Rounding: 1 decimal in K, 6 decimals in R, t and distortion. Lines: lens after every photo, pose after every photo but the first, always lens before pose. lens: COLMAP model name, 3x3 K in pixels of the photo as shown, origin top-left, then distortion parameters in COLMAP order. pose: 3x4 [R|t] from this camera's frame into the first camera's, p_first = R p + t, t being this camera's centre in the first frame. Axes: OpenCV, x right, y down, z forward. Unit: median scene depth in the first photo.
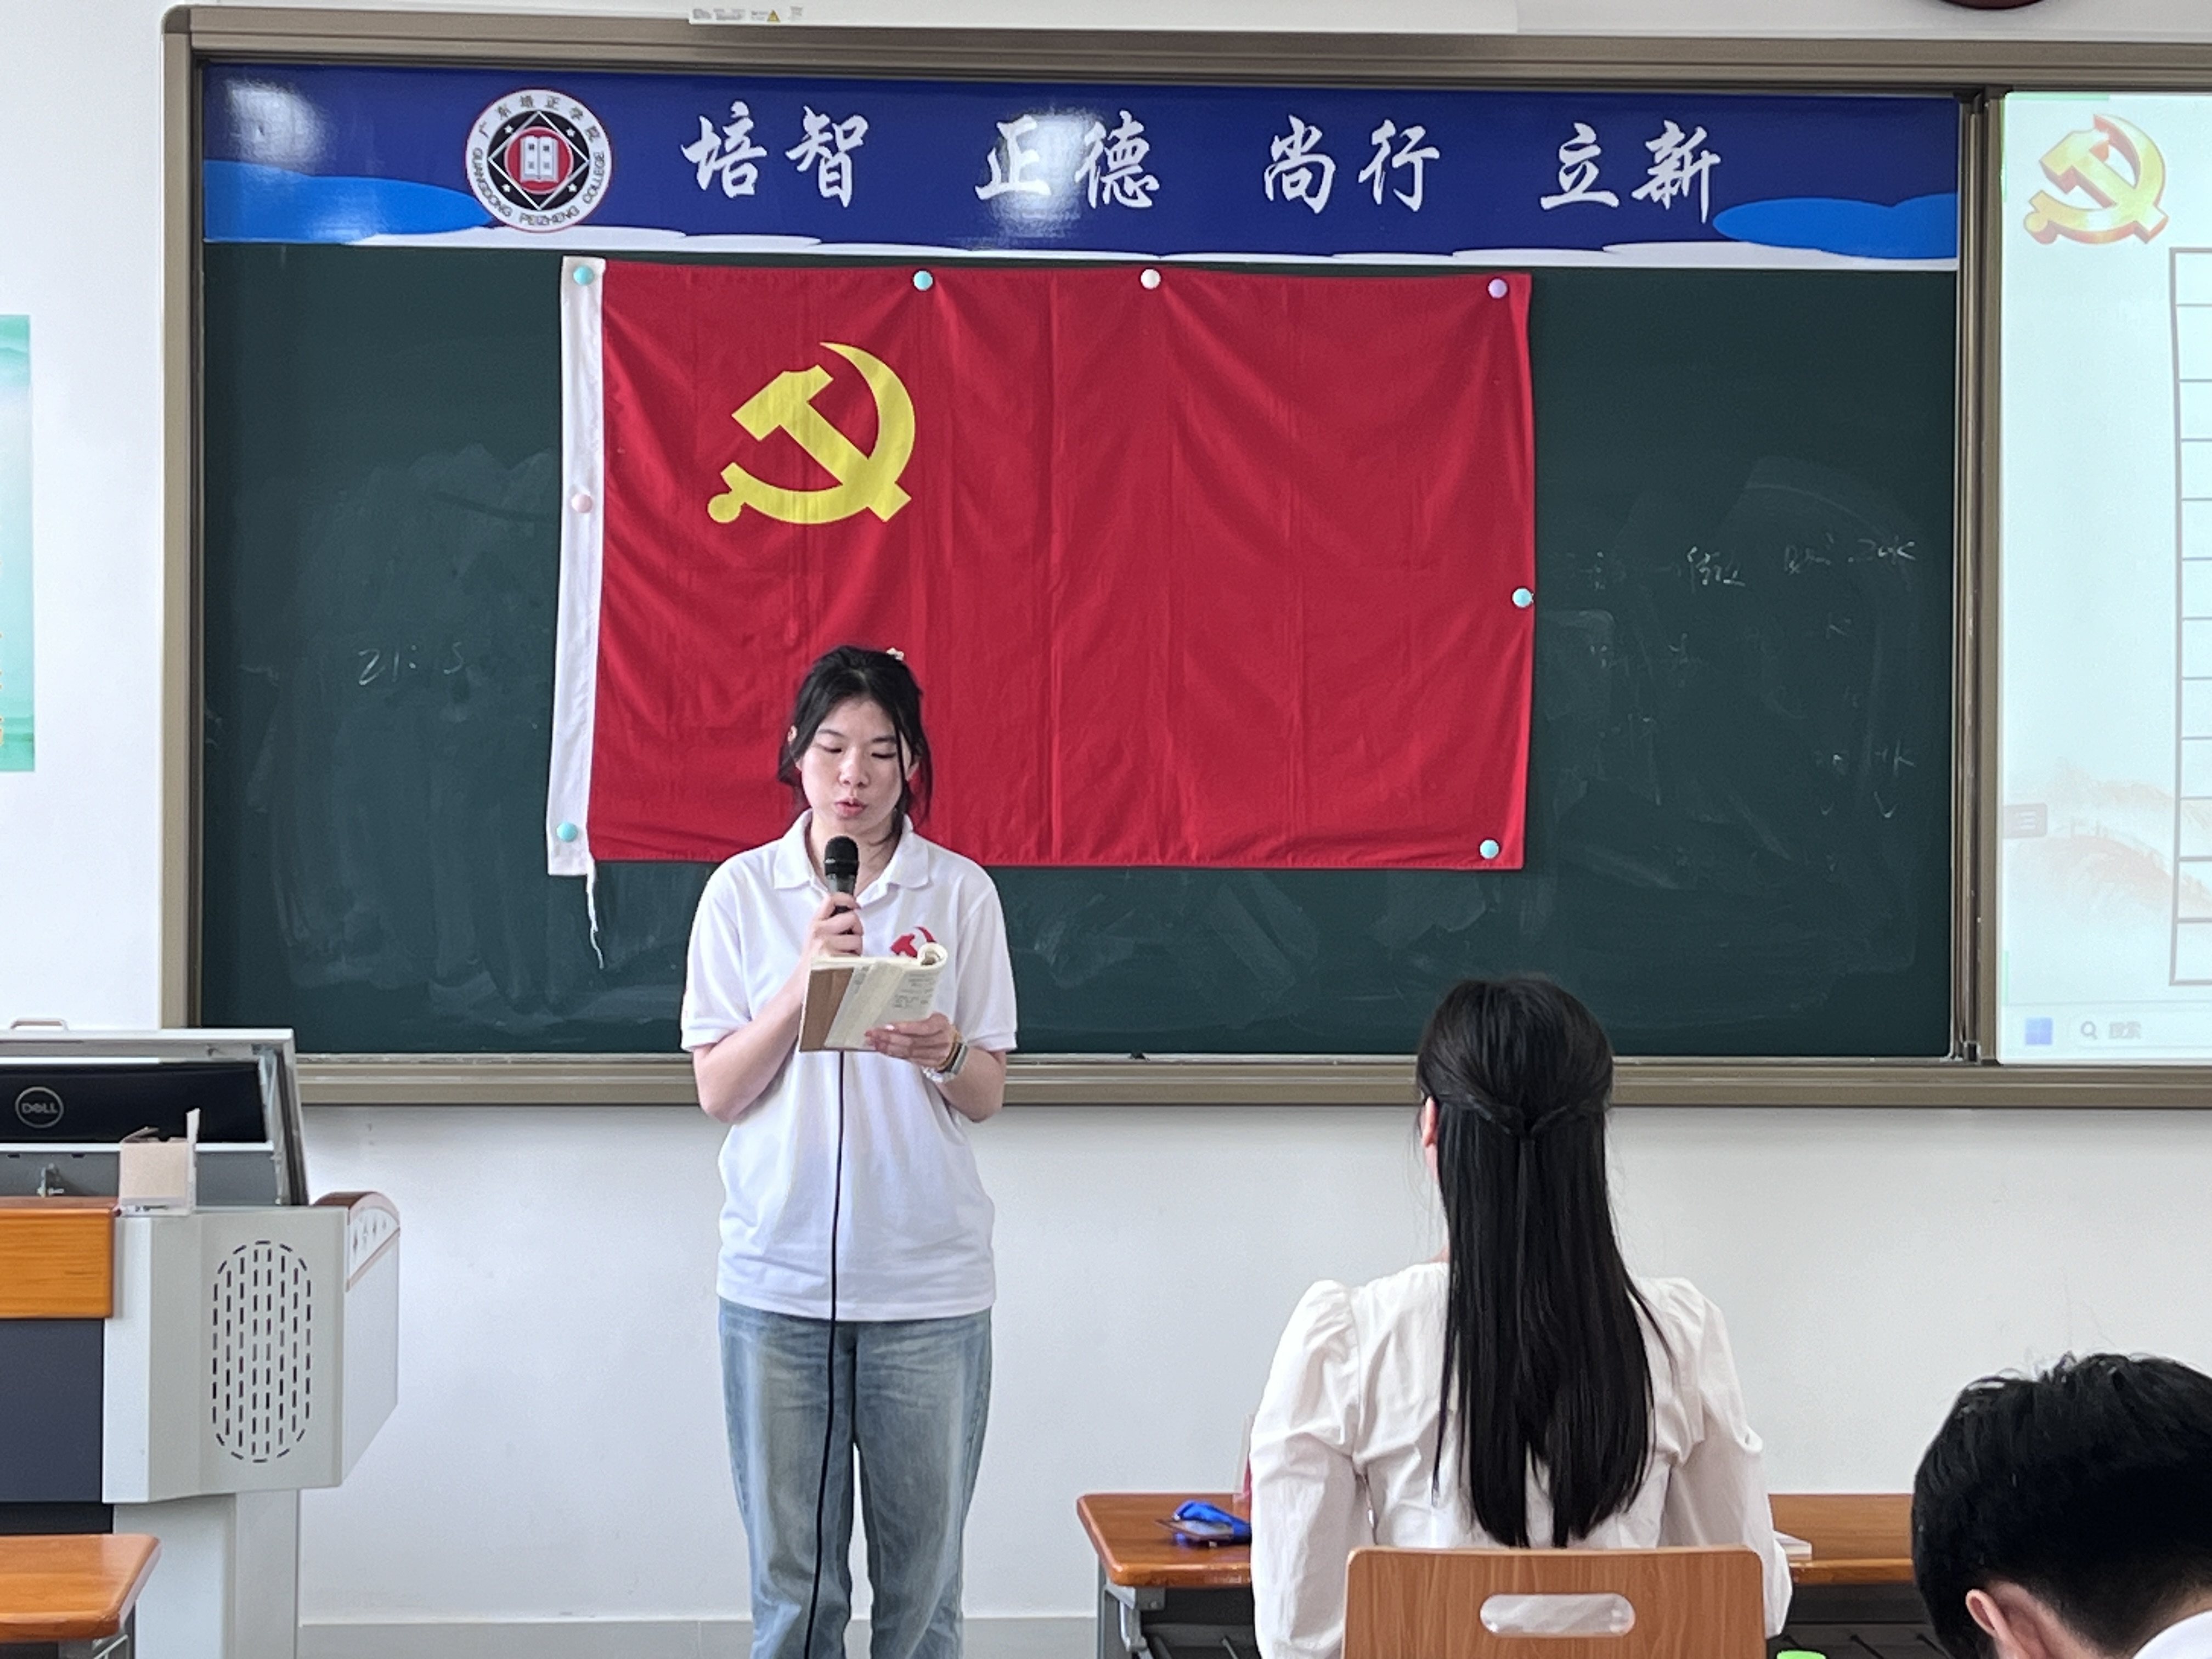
lens RADIAL K [[4599.9, 0, 1080.5], [0, 4599.9, 819.2], [0, 0, 1]] dist [0.295261, -1.503353]
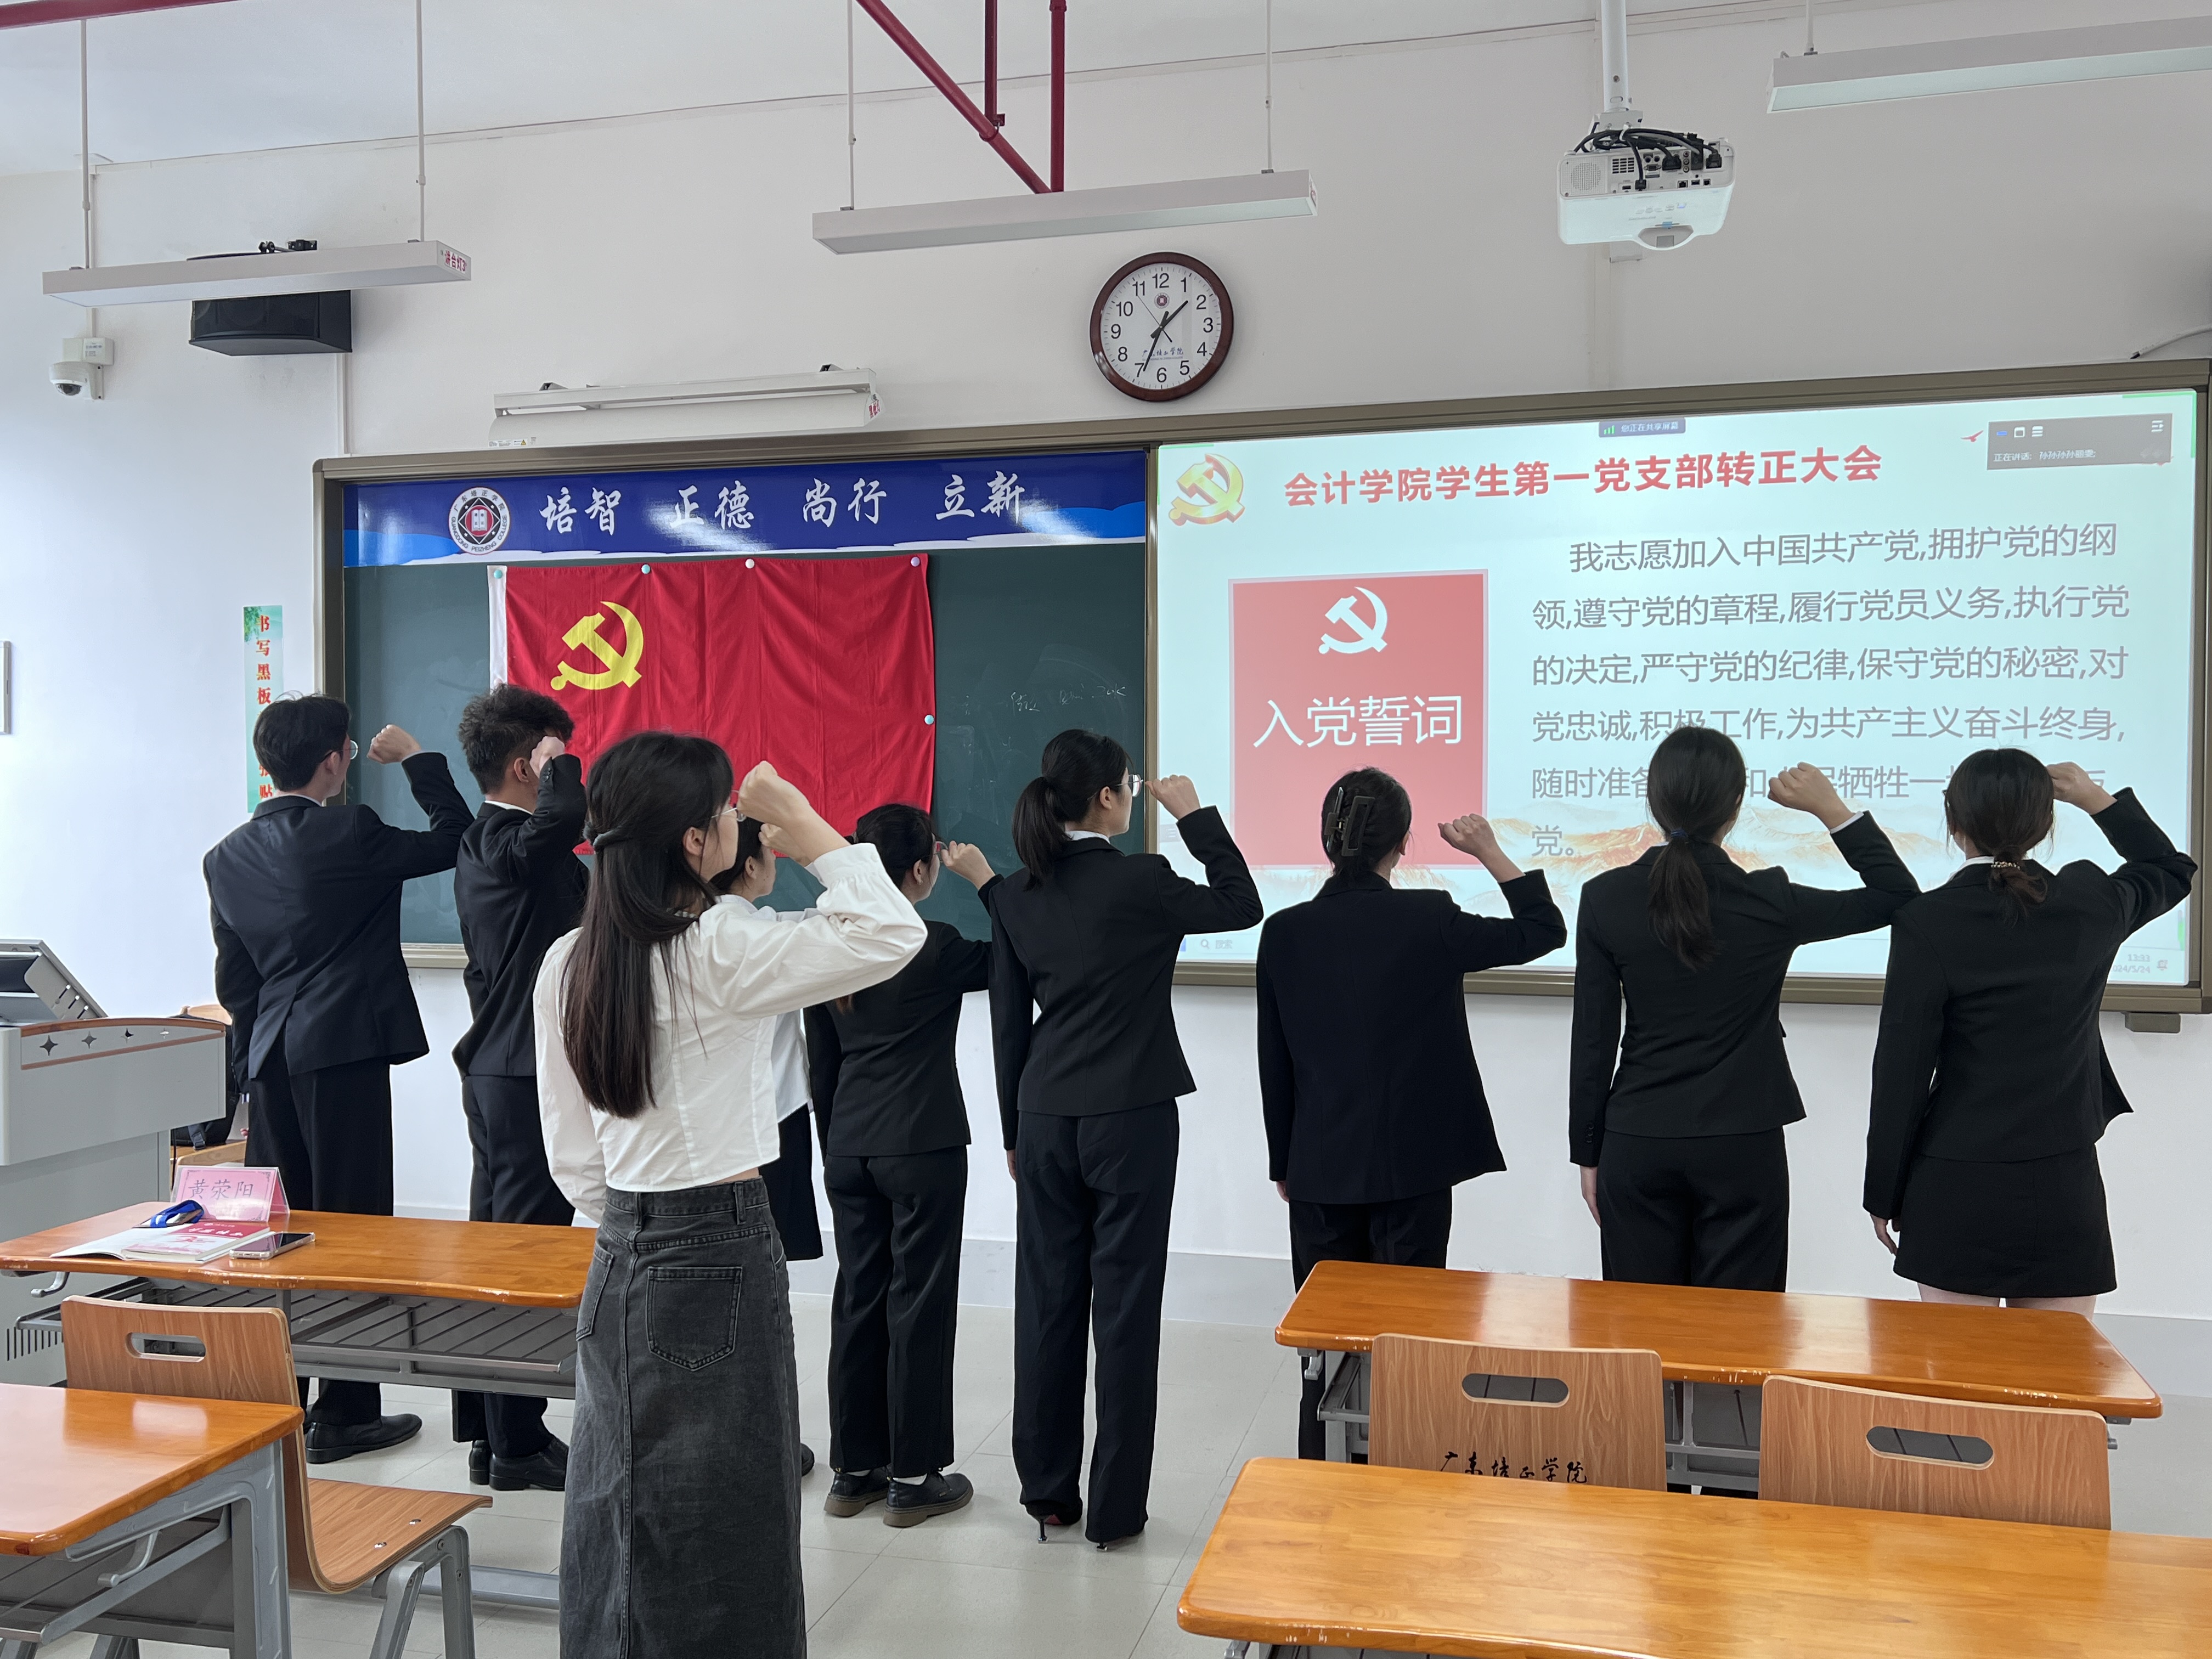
lens RADIAL K [[1809.5, 0, 1121.1], [0, 1809.5, 854.4], [0, 0, 1]] dist [0.089741, -0.112921]
pose [[0.947911, 0.002550, -0.318526, 0.424365], [0.006712, 0.999586, 0.027976, -0.011519], [0.318465, -0.028656, 0.947501, 0.298225]]
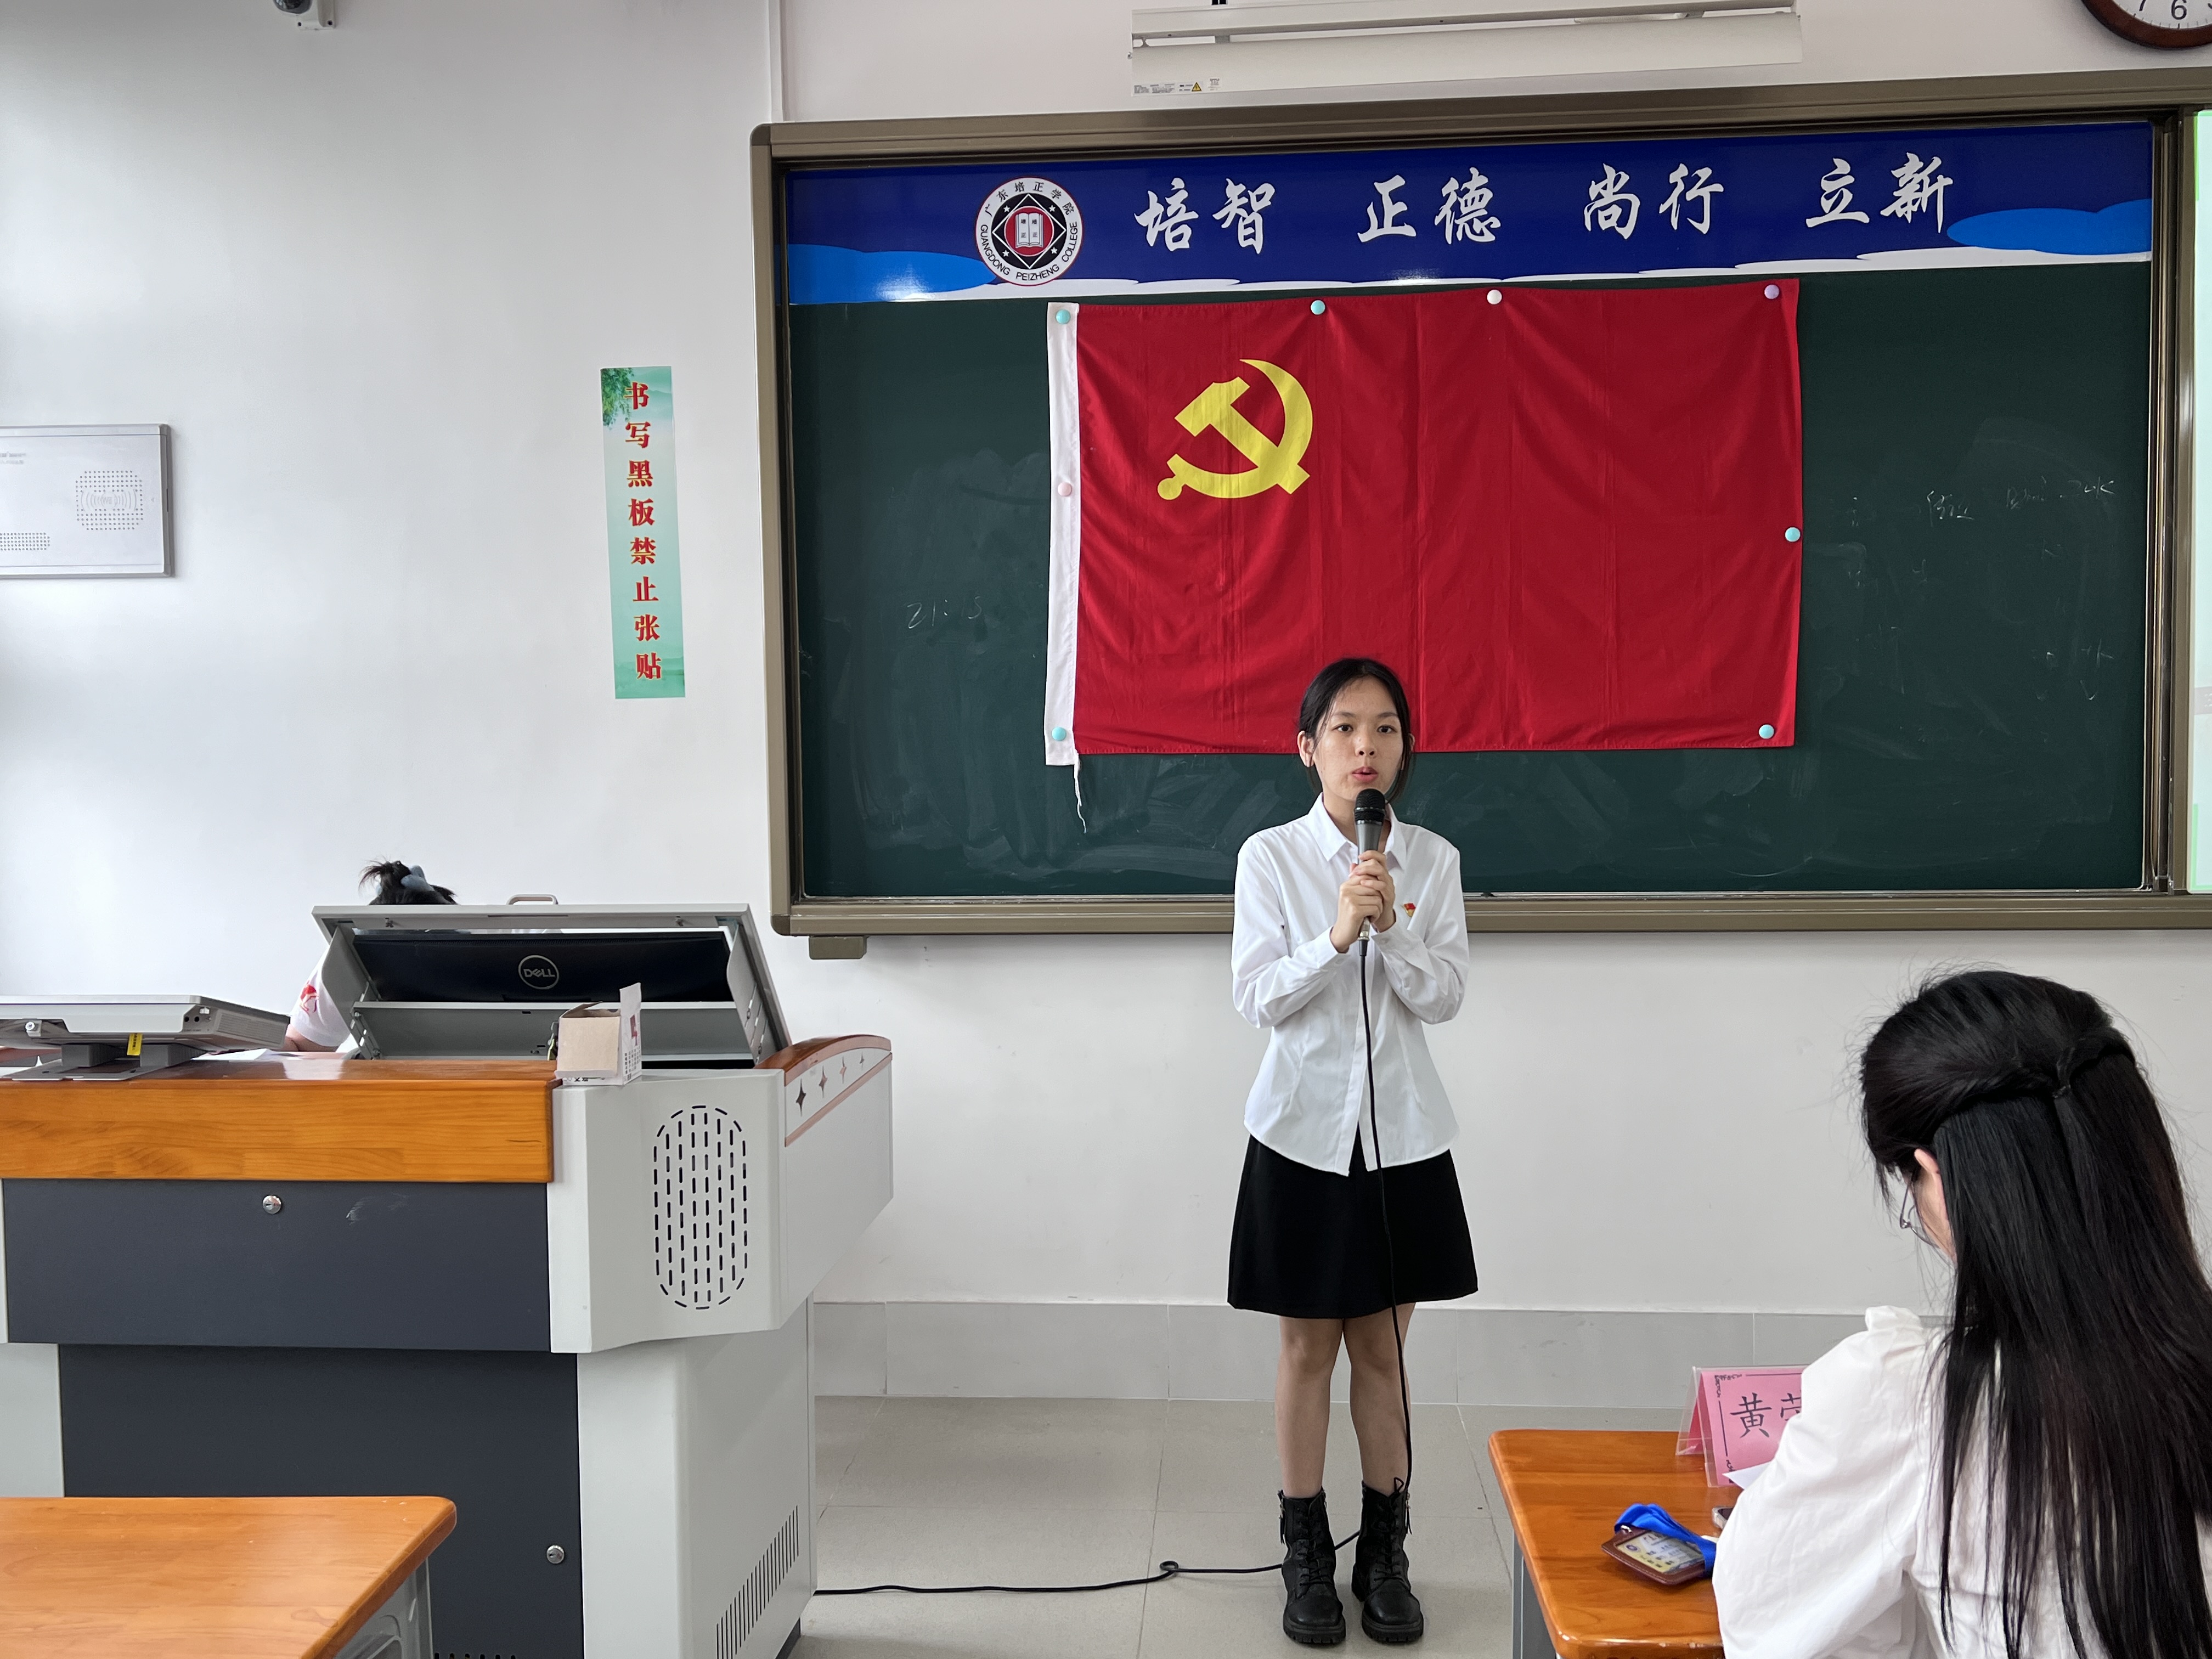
lens RADIAL K [[1975.9, 0, 1115.5], [0, 1975.9, 833.3], [0, 0, 1]] dist [0.160352, -0.348223]
pose [[0.988609, -0.012384, -0.149999, -0.007575], [0.019175, 0.998851, 0.043913, 0.006819], [0.149282, -0.046289, 0.987711, 0.423505]]
